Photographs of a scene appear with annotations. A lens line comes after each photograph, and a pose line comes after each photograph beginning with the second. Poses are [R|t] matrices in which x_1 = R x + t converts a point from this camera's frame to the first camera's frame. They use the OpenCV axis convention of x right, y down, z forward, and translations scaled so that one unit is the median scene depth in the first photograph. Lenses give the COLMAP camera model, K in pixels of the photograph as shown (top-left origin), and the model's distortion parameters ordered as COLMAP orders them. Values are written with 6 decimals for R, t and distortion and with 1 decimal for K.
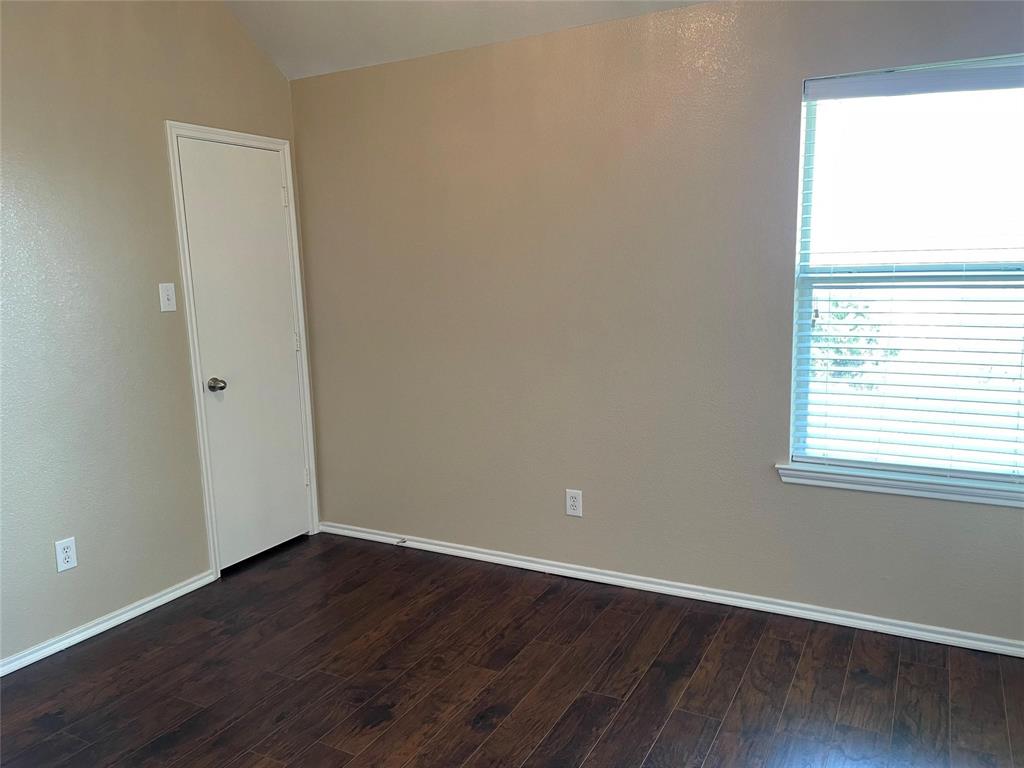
lens RADIAL K [[778.8, 0, 515.7], [0, 778.8, 390.7], [0, 0, 1]] dist [0.084397, -0.164550]
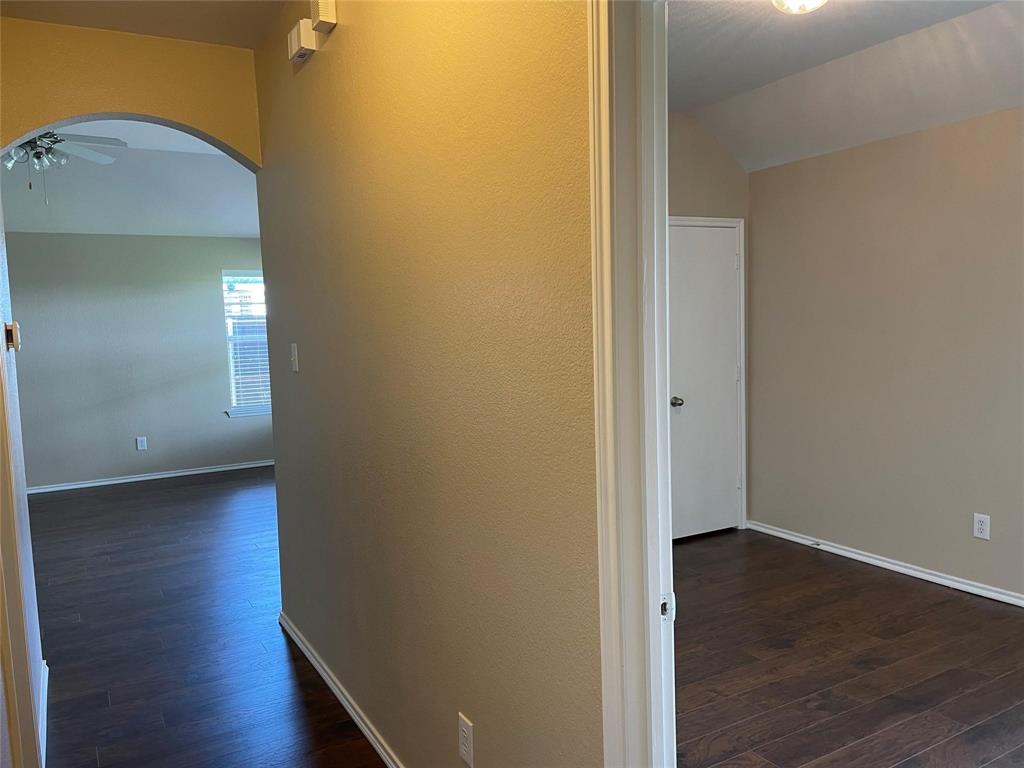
lens RADIAL K [[761.8, 0, 522.6], [0, 761.8, 387.4], [0, 0, 1]] dist [0.098595, -0.108980]
pose [[0.853735, 0.048280, -0.518464, 0.083326], [-0.077825, 0.996339, -0.035370, 0.037872], [0.514859, 0.070546, 0.854367, -0.292609]]
